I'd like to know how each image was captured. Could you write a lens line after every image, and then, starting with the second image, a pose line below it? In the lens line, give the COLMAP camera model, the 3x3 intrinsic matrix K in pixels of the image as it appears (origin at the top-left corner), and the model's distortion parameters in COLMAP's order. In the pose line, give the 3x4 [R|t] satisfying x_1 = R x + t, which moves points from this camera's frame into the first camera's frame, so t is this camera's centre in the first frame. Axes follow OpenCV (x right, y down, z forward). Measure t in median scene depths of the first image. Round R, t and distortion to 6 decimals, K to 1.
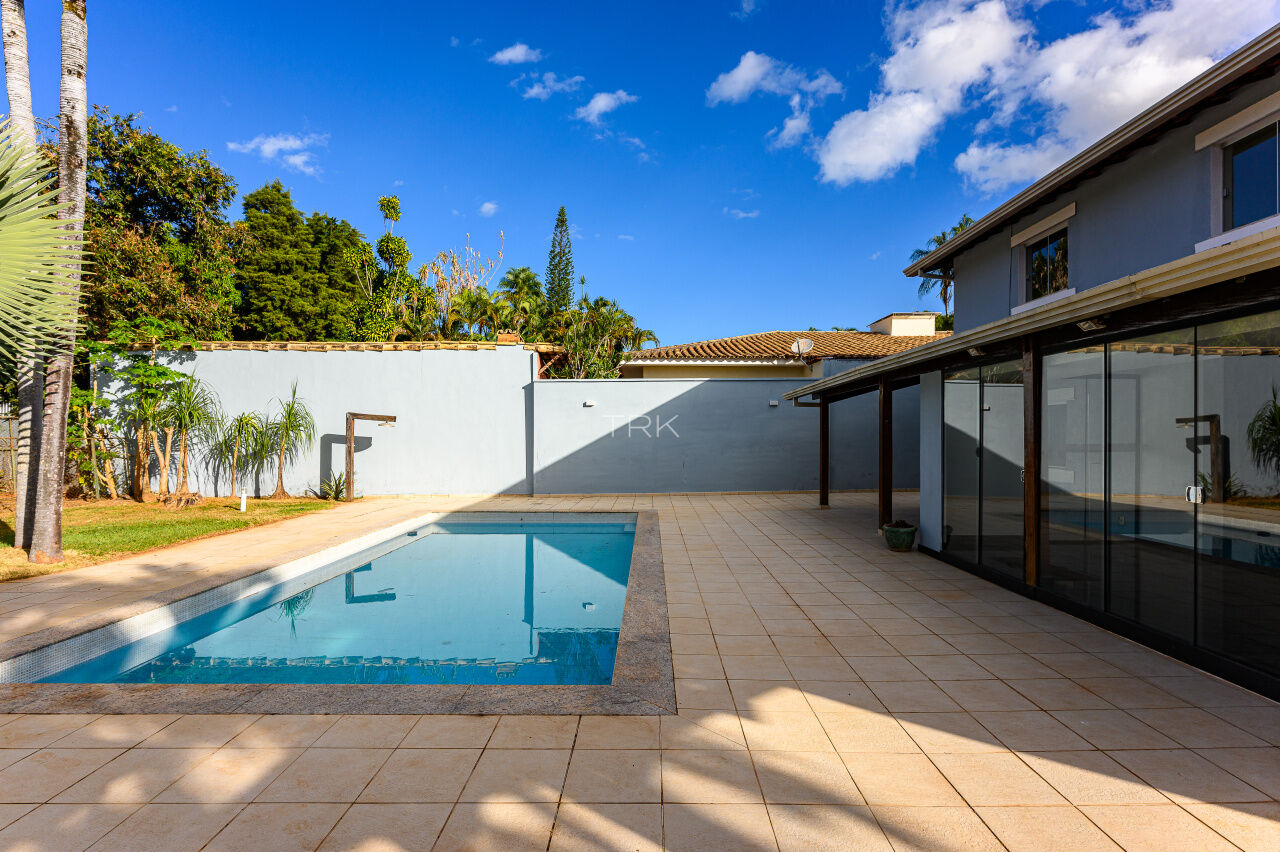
lens RADIAL K [[620.5, 0, 644.0], [0, 620.5, 427.6], [0, 0, 1]] dist [-0.001829, -0.000432]
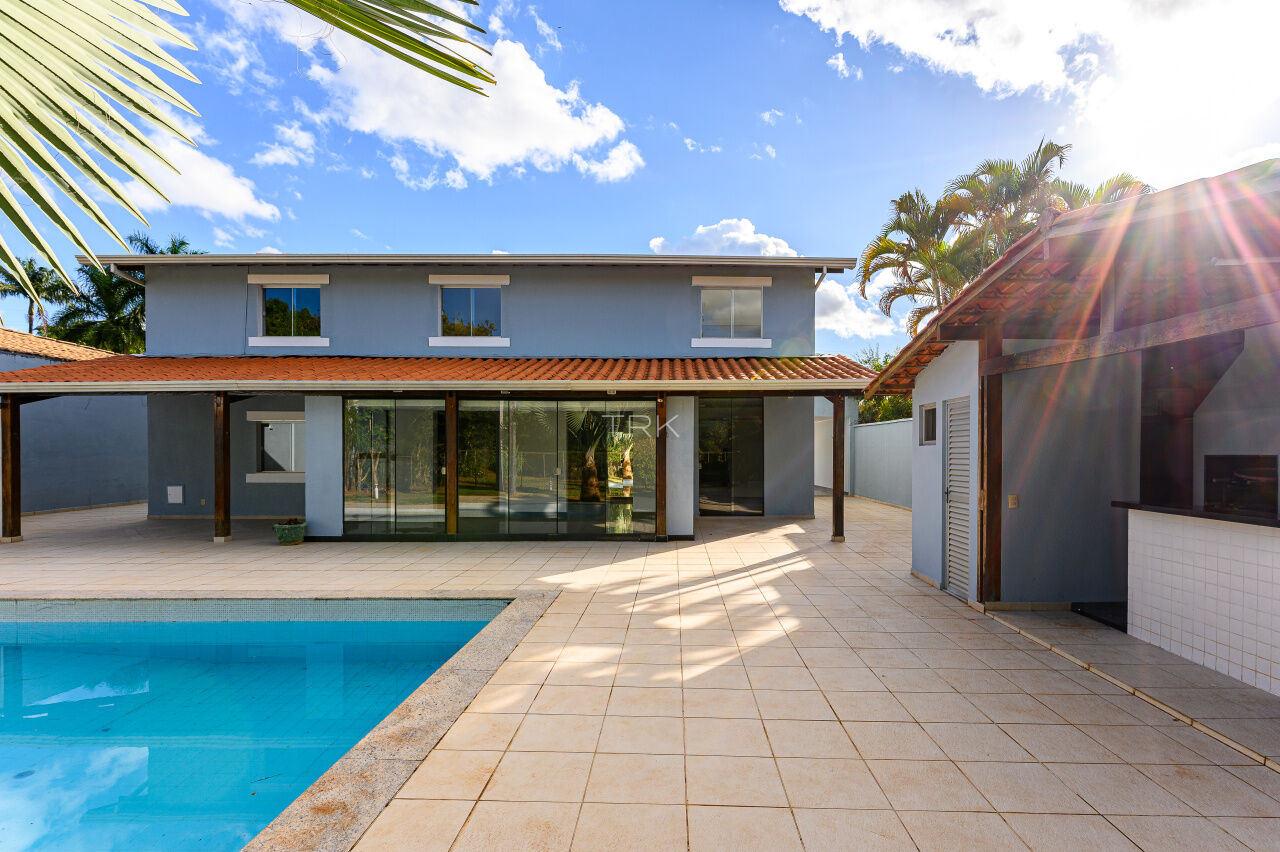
lens RADIAL K [[620.5, 0, 672.9], [0, 620.5, 461.9], [0, 0, 1]] dist [-0.001829, -0.000432]
pose [[0.007831, -0.018496, 0.999798, -1.822382], [-0.016510, 0.999690, 0.018623, 0.019258], [-0.999833, -0.016652, 0.007523, 0.625588]]
